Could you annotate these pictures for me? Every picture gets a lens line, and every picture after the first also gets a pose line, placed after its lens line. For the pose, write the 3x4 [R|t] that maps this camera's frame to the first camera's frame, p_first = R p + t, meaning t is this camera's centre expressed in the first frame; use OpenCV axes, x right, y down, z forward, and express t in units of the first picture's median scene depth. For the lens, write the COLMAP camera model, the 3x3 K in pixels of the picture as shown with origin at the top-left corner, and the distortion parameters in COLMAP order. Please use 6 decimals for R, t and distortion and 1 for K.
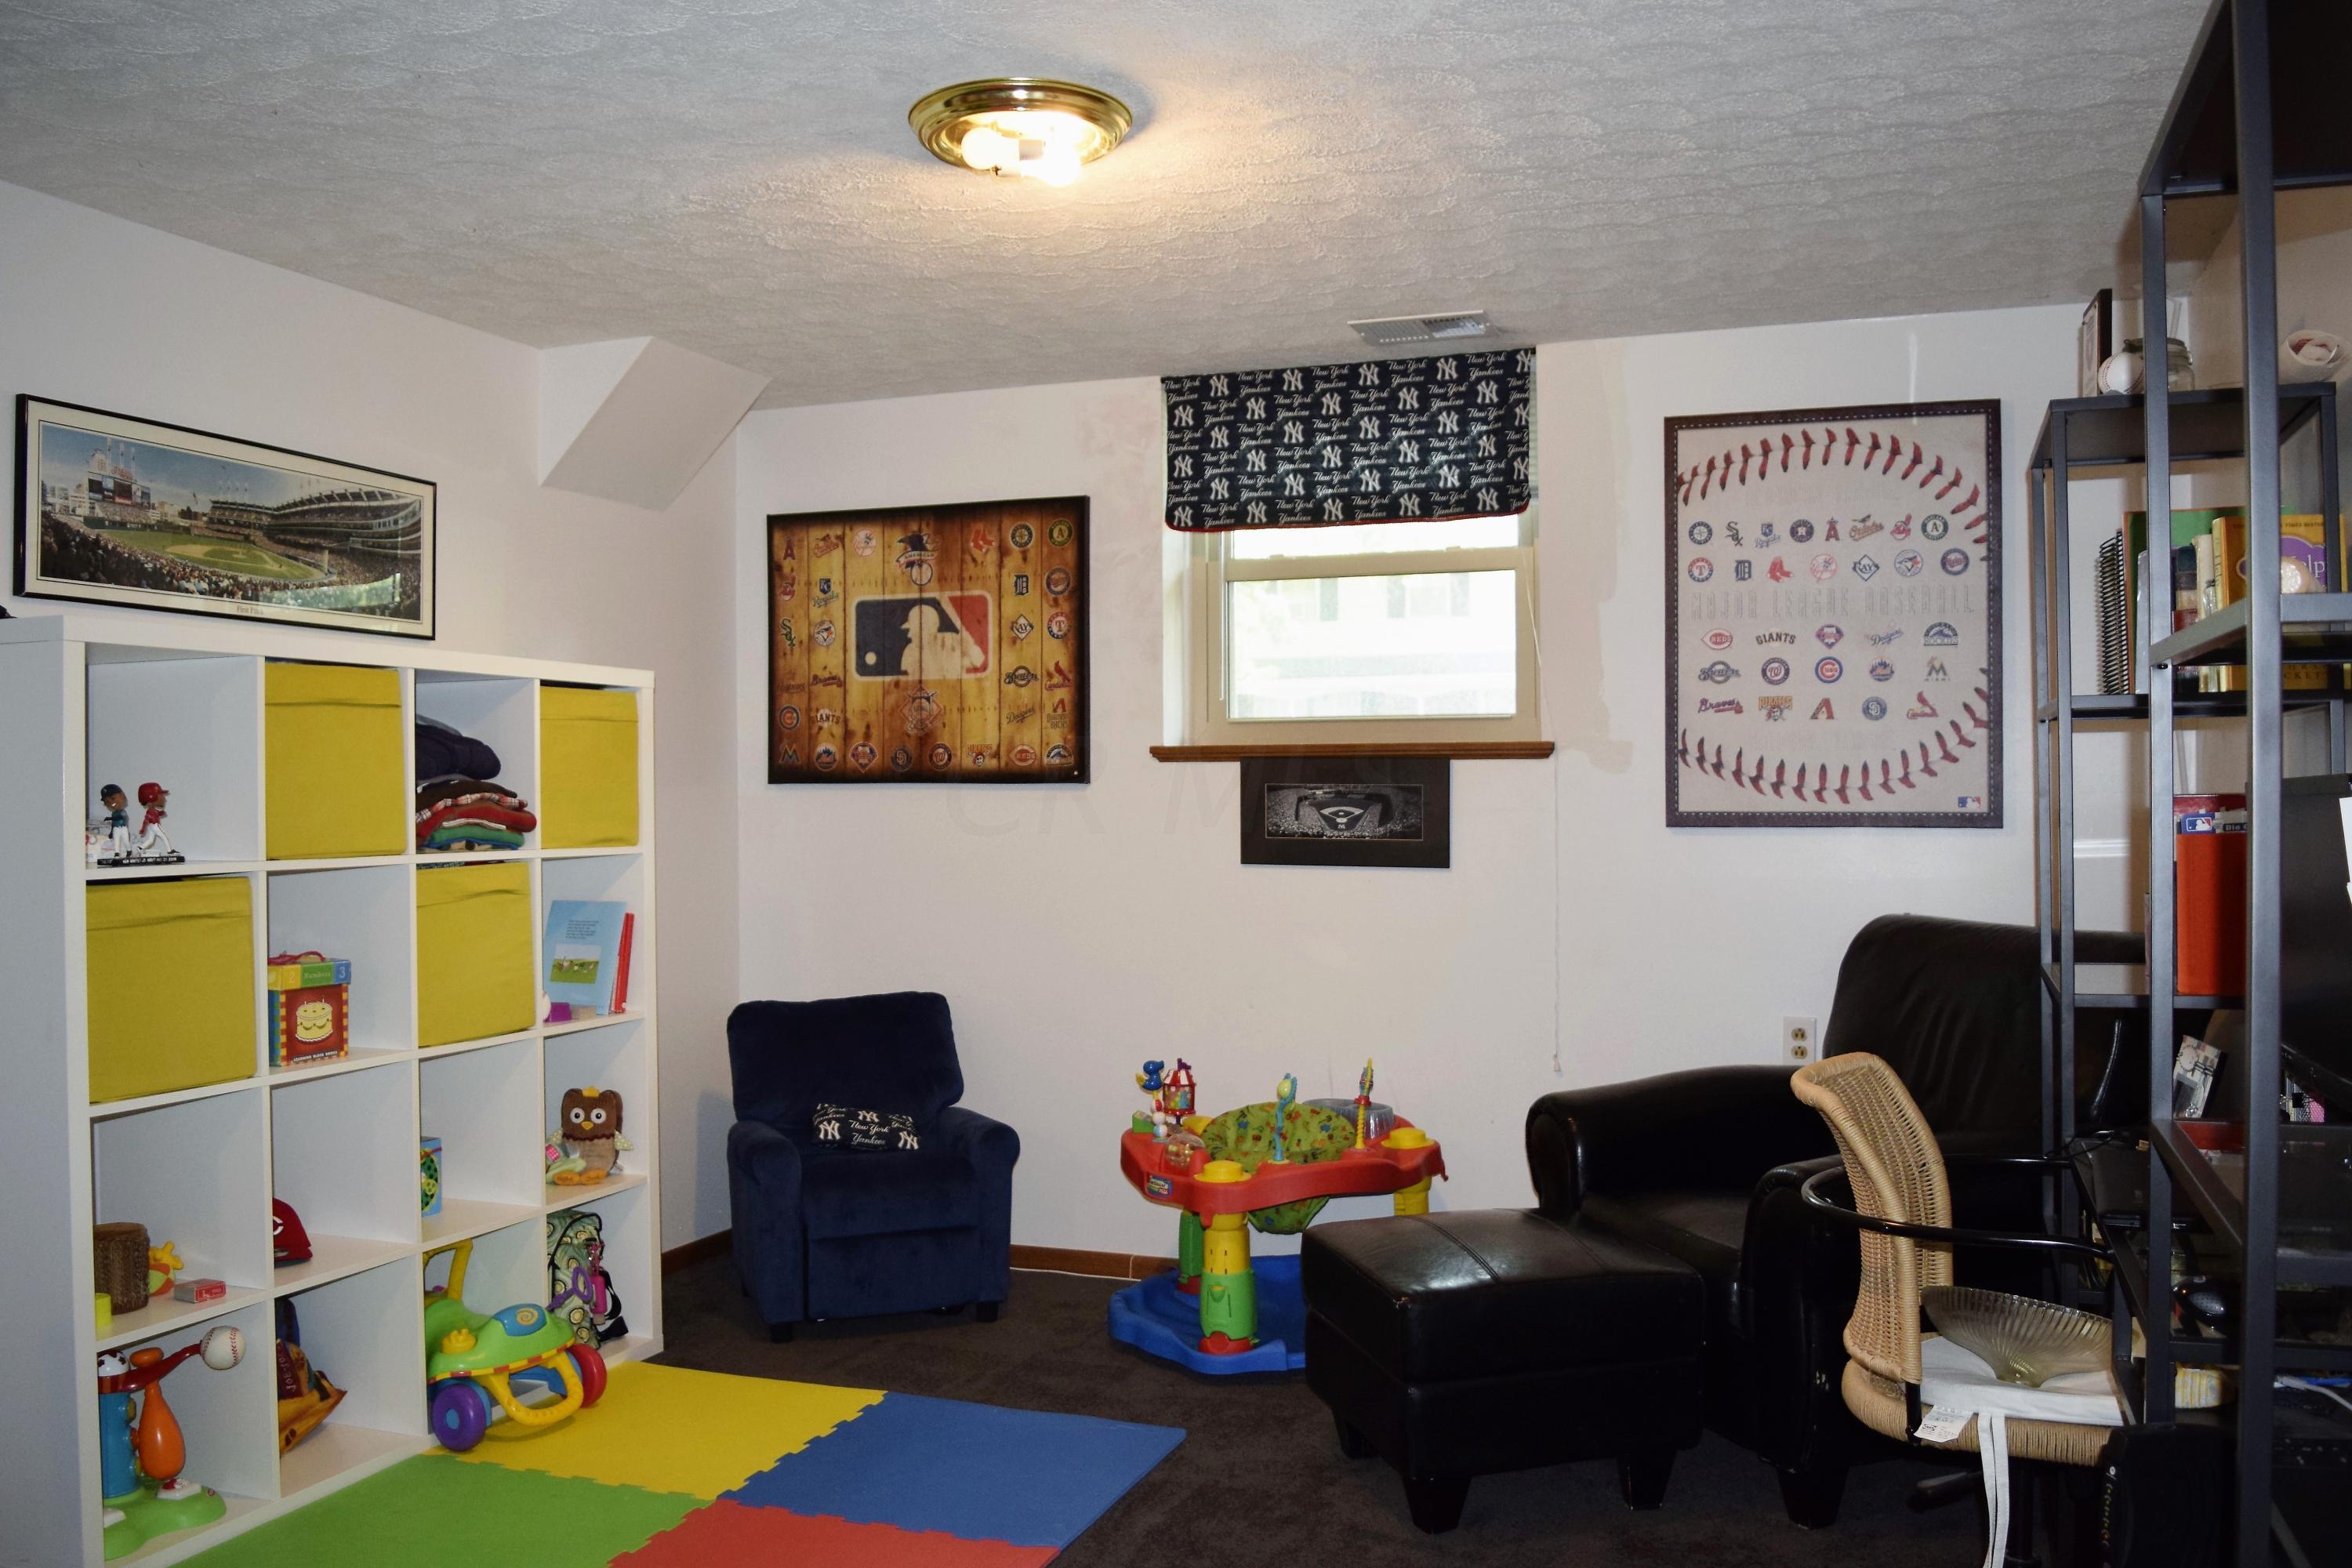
lens RADIAL K [[1908.8, 0, 1177.0], [0, 1908.8, 788.4], [0, 0, 1]] dist [-0.091036, 0.036027]
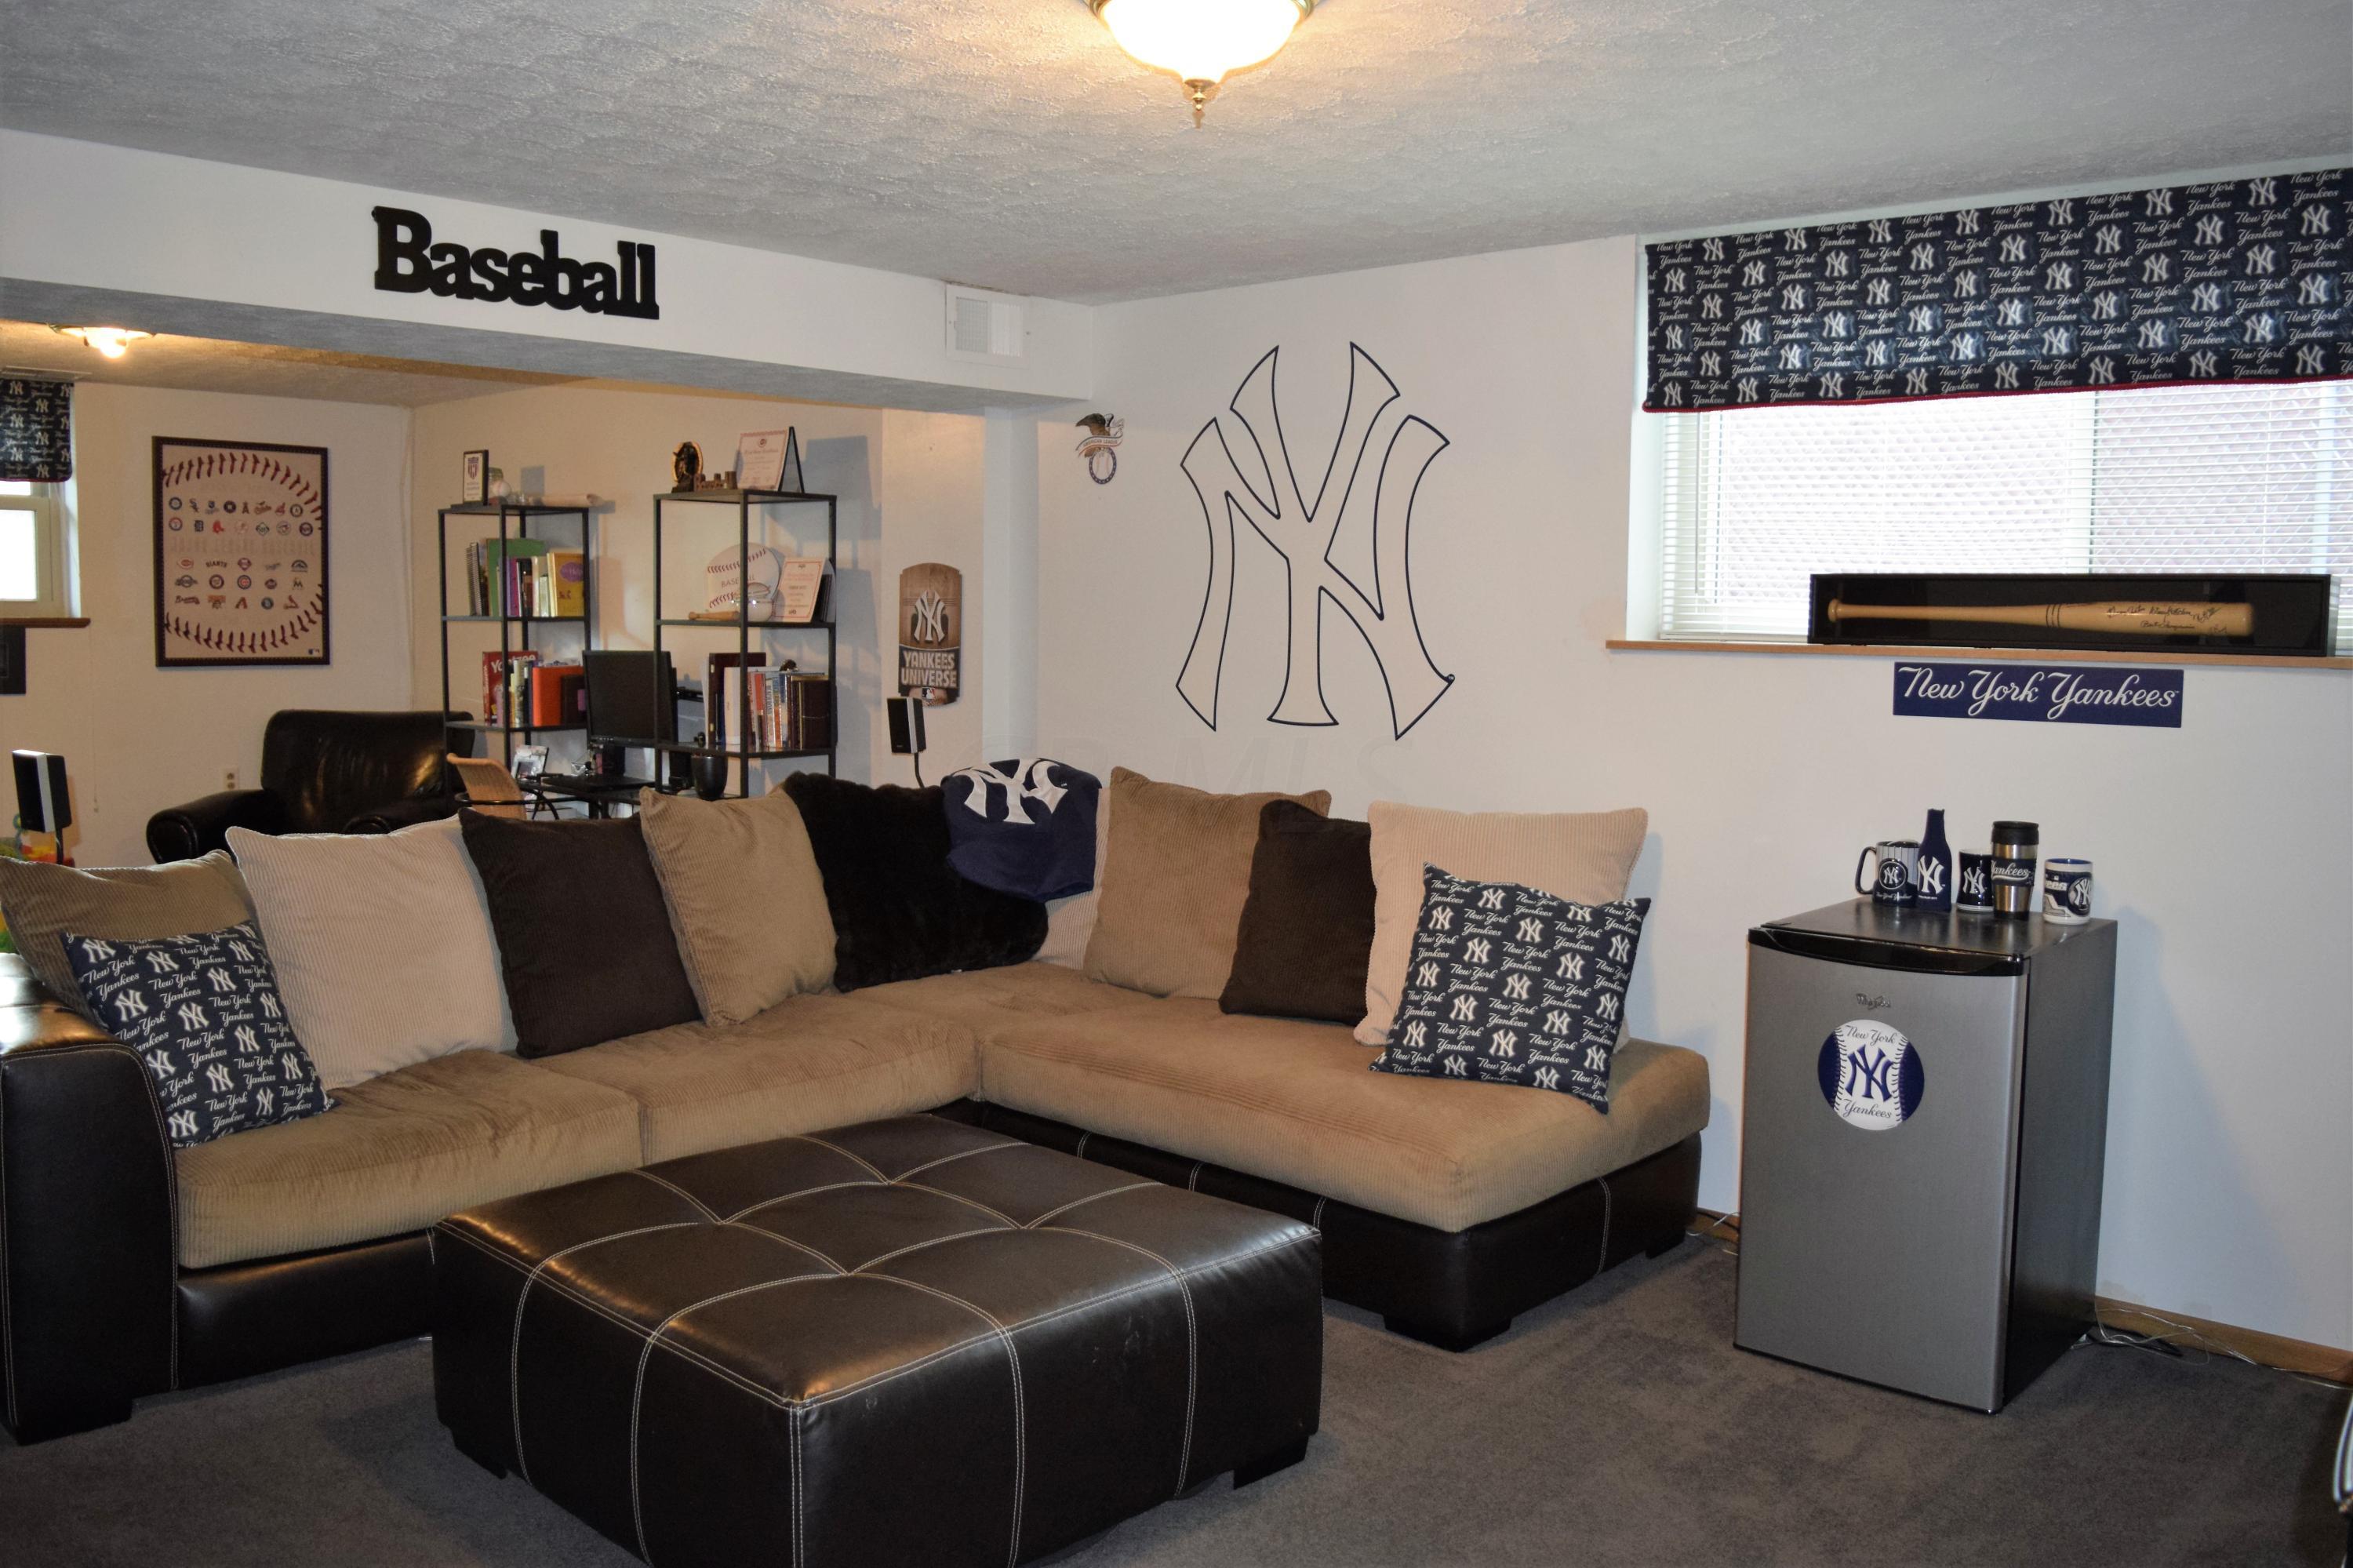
lens RADIAL K [[1909.7, 0, 1177.2], [0, 1909.7, 782.9], [0, 0, 1]] dist [-0.091036, 0.036027]
pose [[0.388787, -0.071519, 0.918548, -1.018860], [-0.019701, 0.996109, 0.085897, -0.041589], [-0.921117, -0.051492, 0.385865, -0.588751]]
